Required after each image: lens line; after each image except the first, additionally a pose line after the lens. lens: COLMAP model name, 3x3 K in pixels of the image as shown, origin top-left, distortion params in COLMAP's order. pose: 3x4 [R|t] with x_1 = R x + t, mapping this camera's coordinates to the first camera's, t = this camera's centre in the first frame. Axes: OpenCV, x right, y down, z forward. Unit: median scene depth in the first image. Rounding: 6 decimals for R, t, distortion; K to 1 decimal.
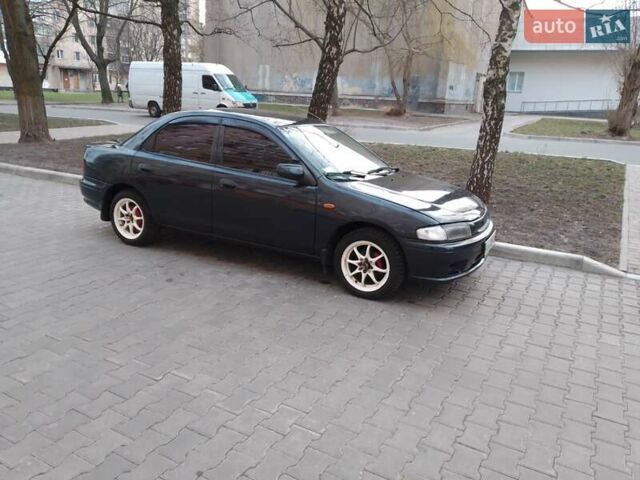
lens RADIAL K [[509.7, 0, 320.0], [0, 509.7, 240.0], [0, 0, 1]] dist [0.040652, -0.068319]
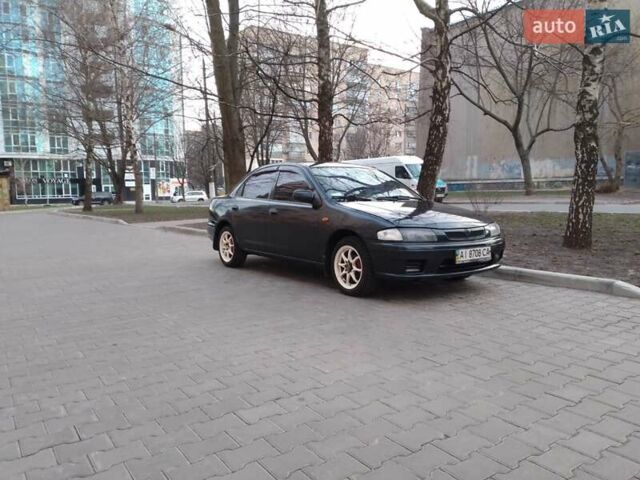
lens RADIAL K [[509.7, 0, 320.0], [0, 509.7, 240.0], [0, 0, 1]] dist [0.040652, -0.068319]
pose [[0.896278, -0.017066, -0.443164, 0.381479], [-0.067387, 0.982416, -0.174118, 0.136865], [0.438343, 0.185922, 0.879368, -0.063221]]
